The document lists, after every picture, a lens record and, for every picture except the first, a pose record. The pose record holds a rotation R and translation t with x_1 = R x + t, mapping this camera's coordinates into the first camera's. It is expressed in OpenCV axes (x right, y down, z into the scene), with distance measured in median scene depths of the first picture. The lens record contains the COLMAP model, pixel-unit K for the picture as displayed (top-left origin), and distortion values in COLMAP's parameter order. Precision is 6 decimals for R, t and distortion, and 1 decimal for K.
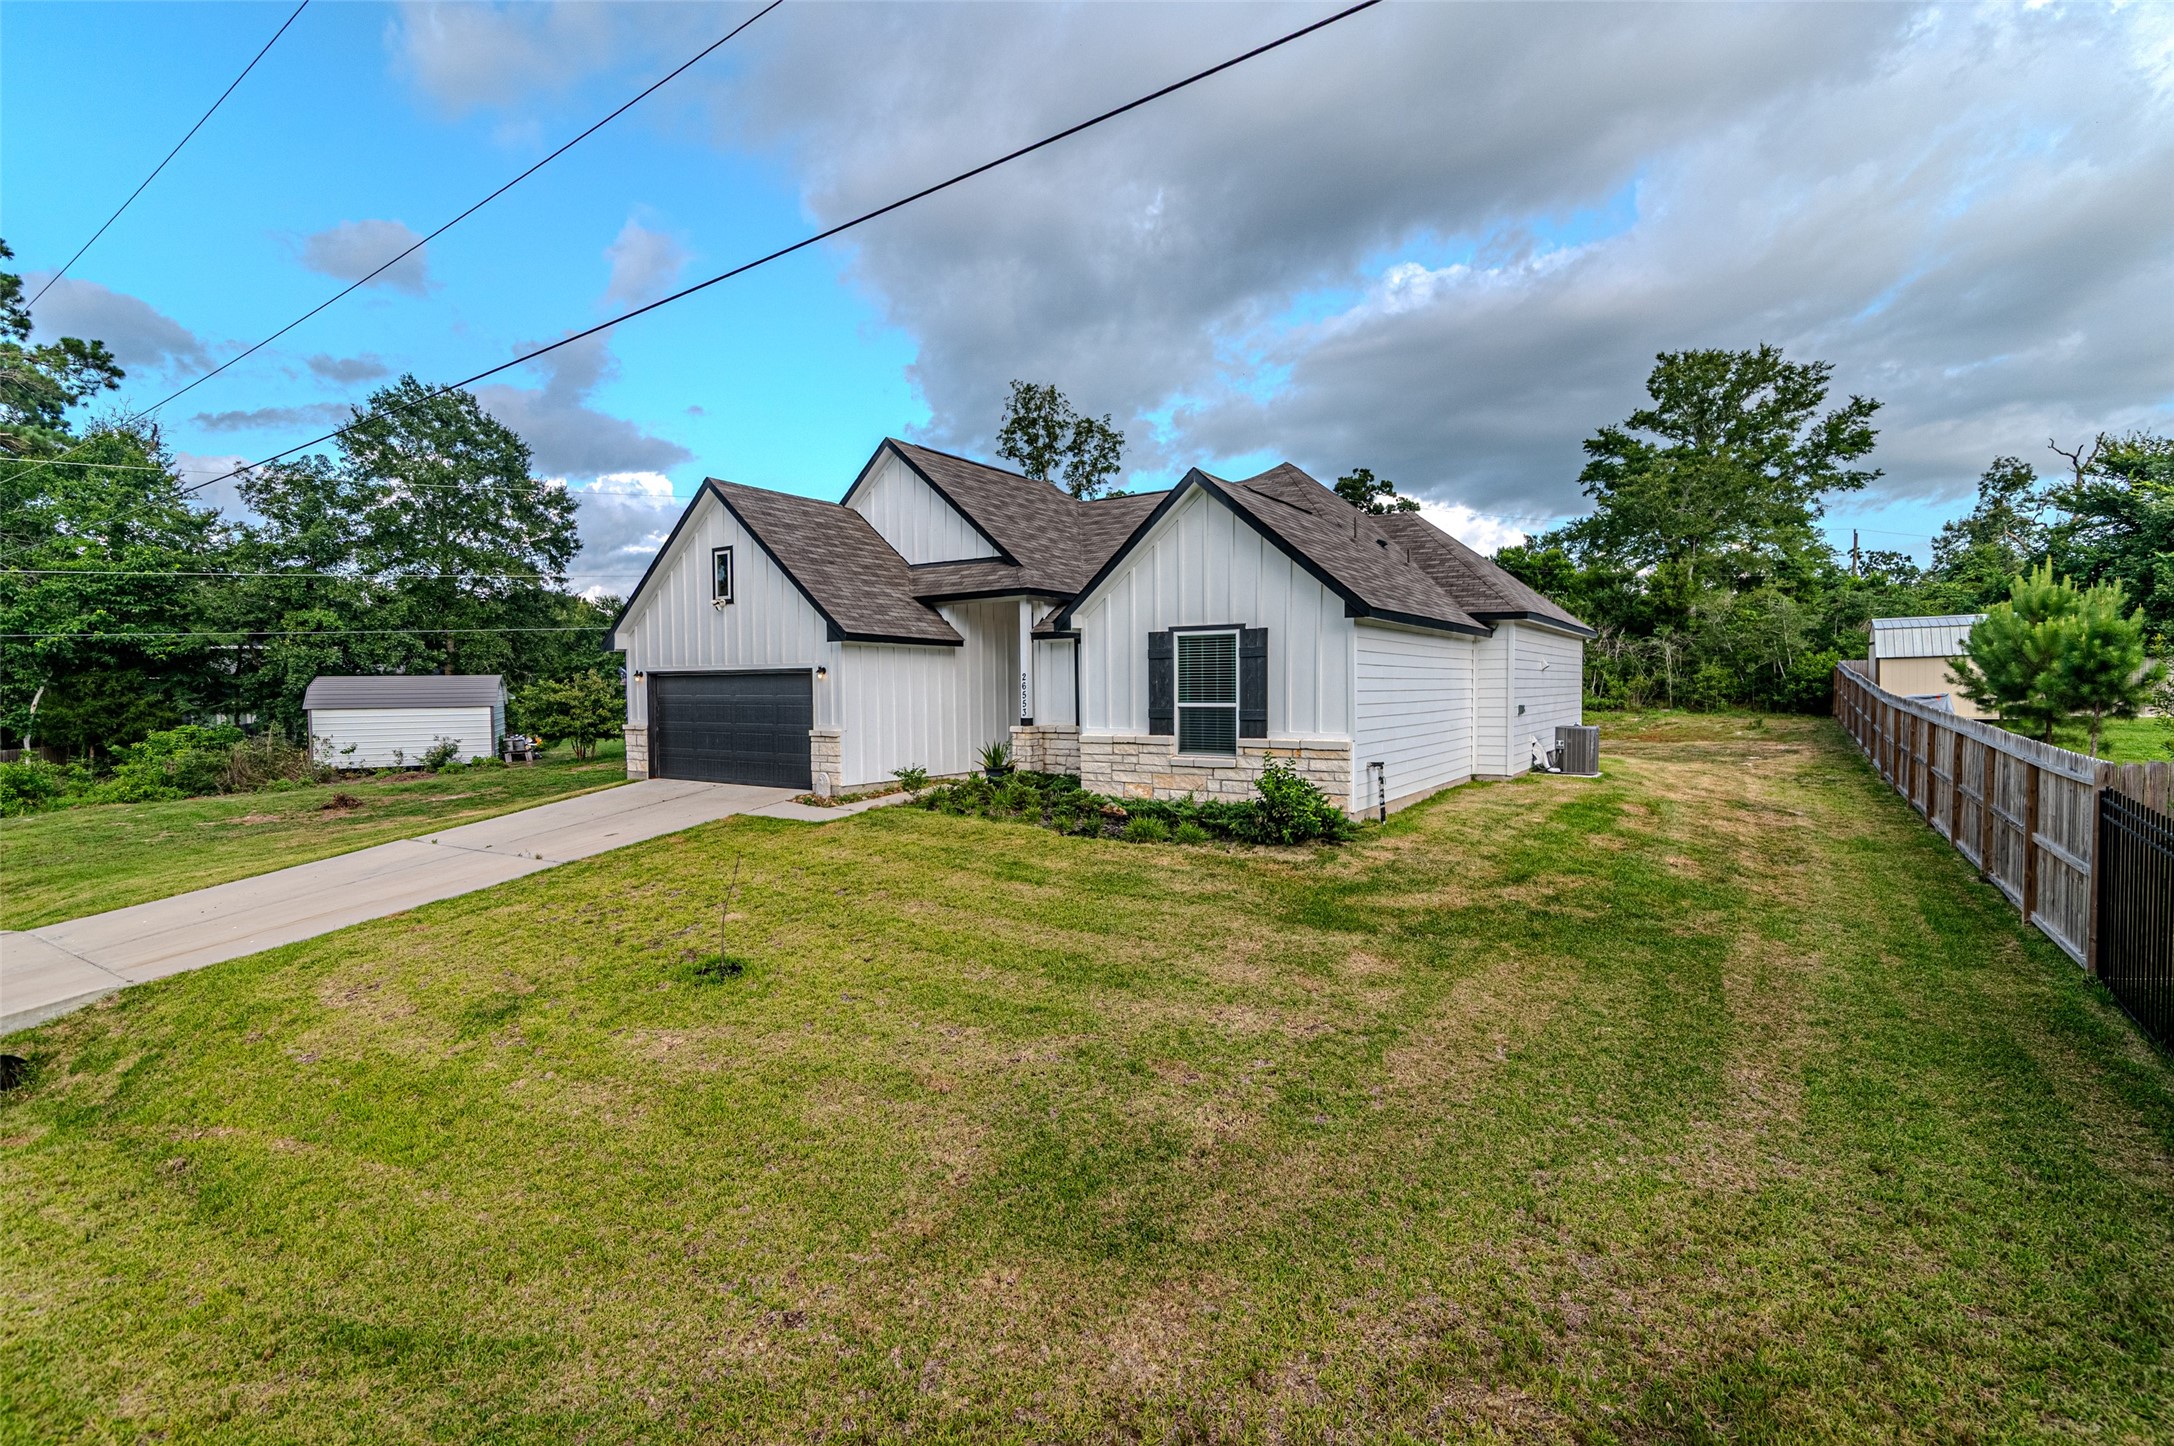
lens RADIAL K [[970.9, 0, 1087.6], [0, 970.9, 722.4], [0, 0, 1]] dist [0.014059, -0.000267]
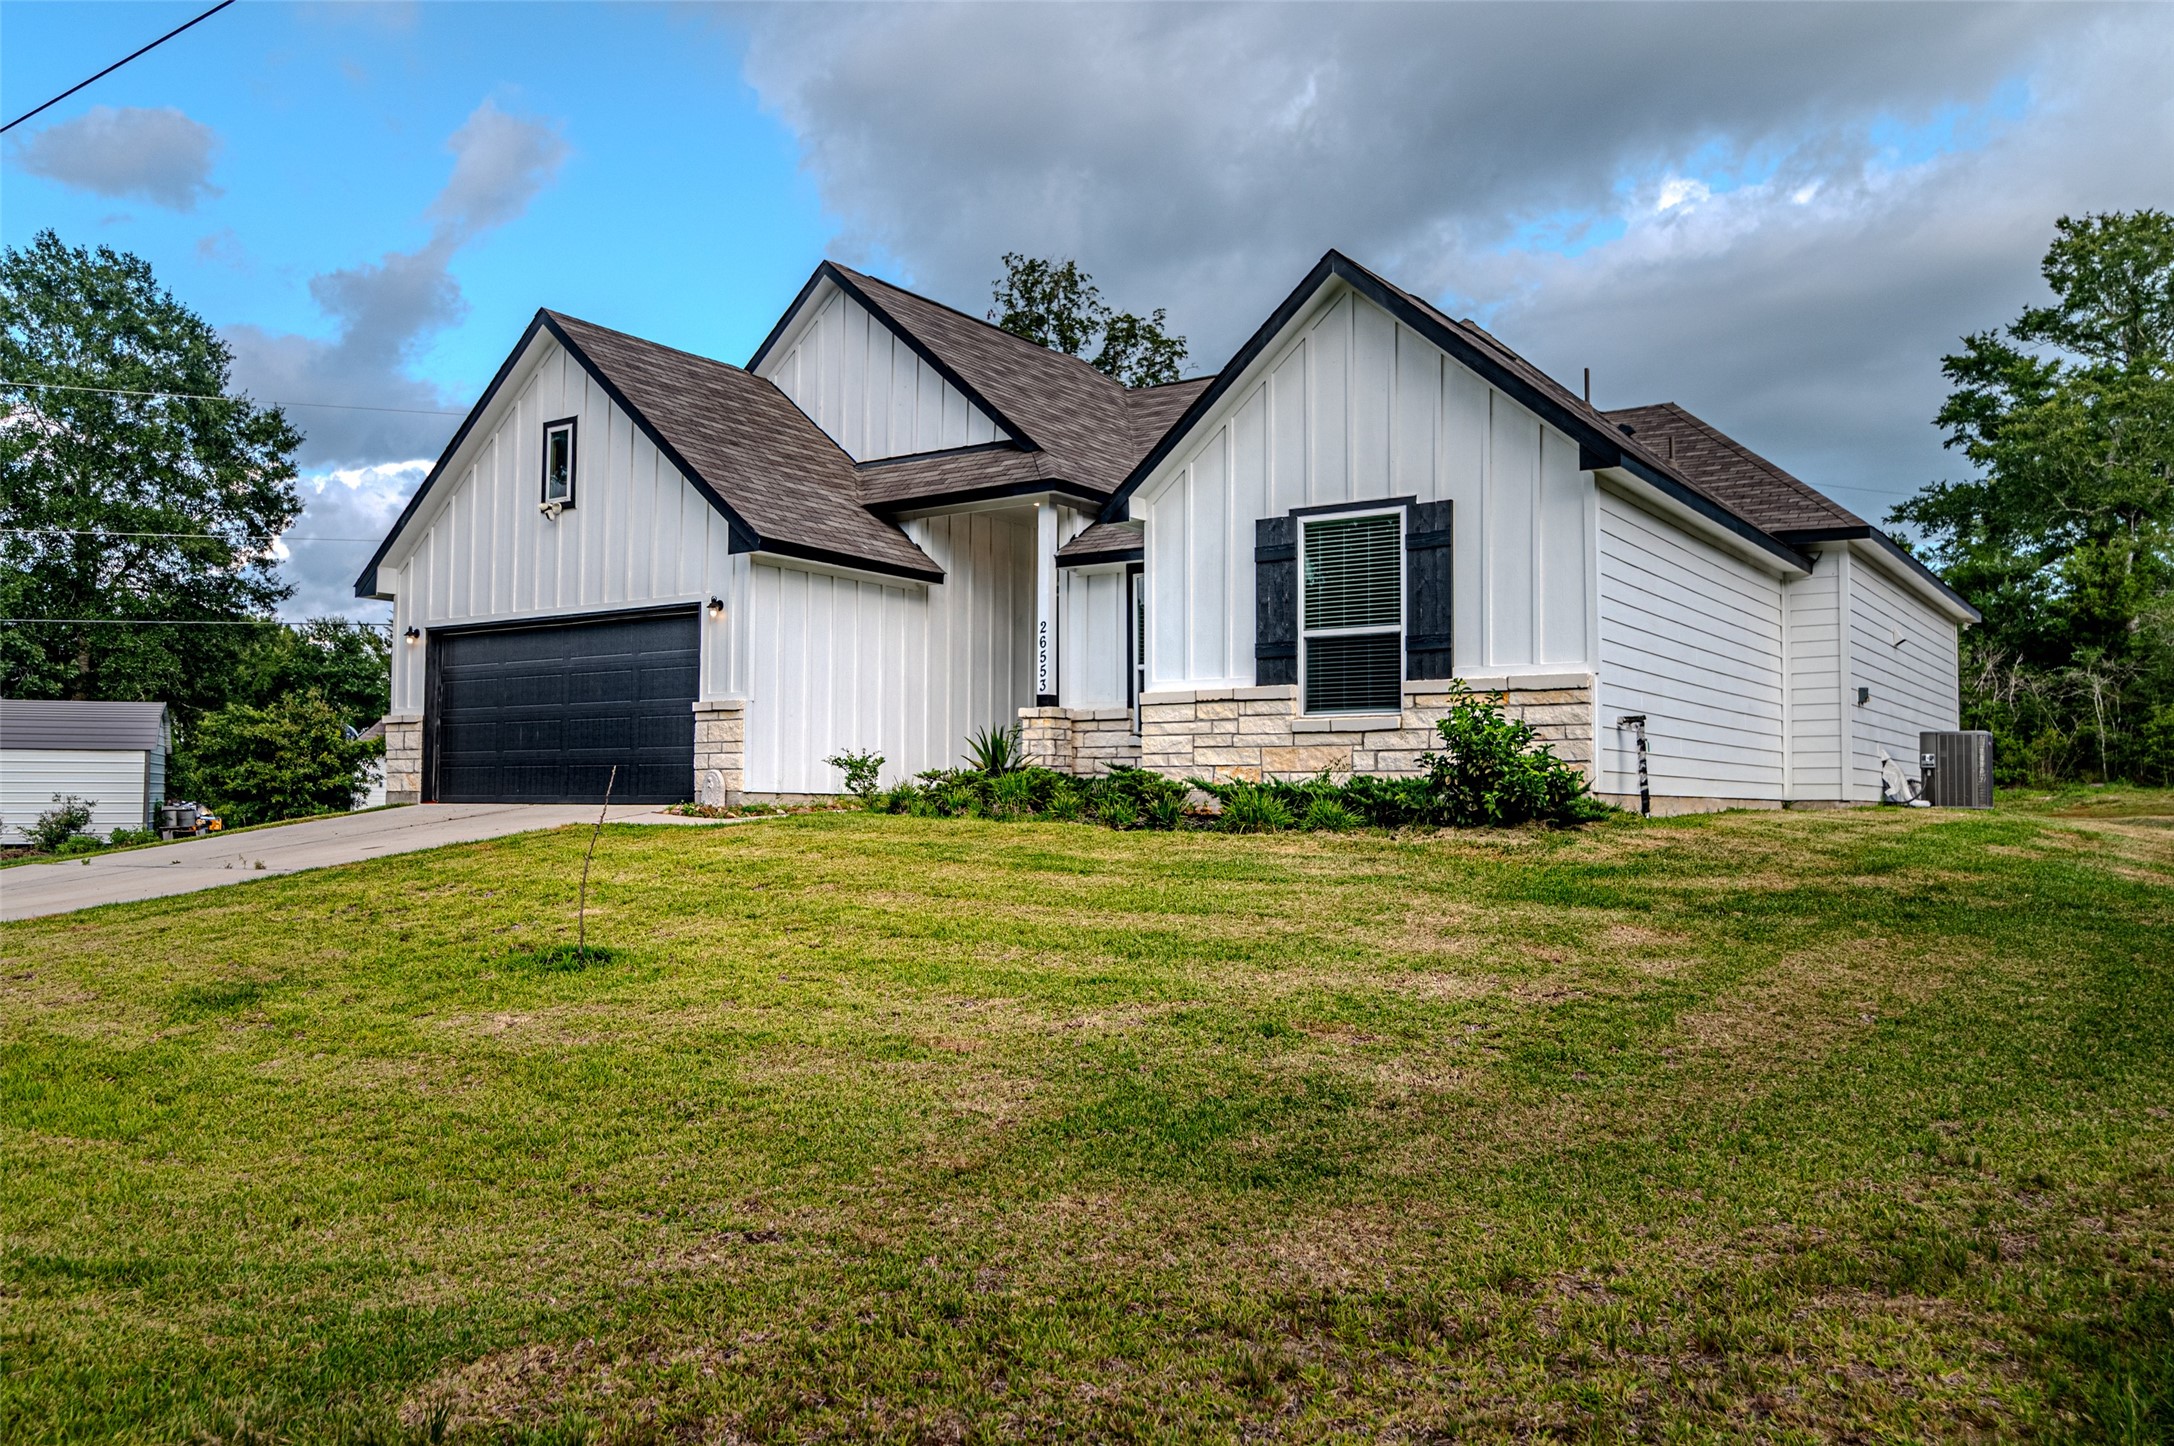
lens RADIAL K [[1638.7, 0, 1083.8], [0, 1638.7, 720.5], [0, 0, 1]] dist [-0.001322, -0.000141]
pose [[0.999783, 0.012089, -0.016937, -0.021671], [-0.013515, 0.996138, -0.086758, 0.099903], [0.015823, 0.086968, 0.996085, -0.020615]]
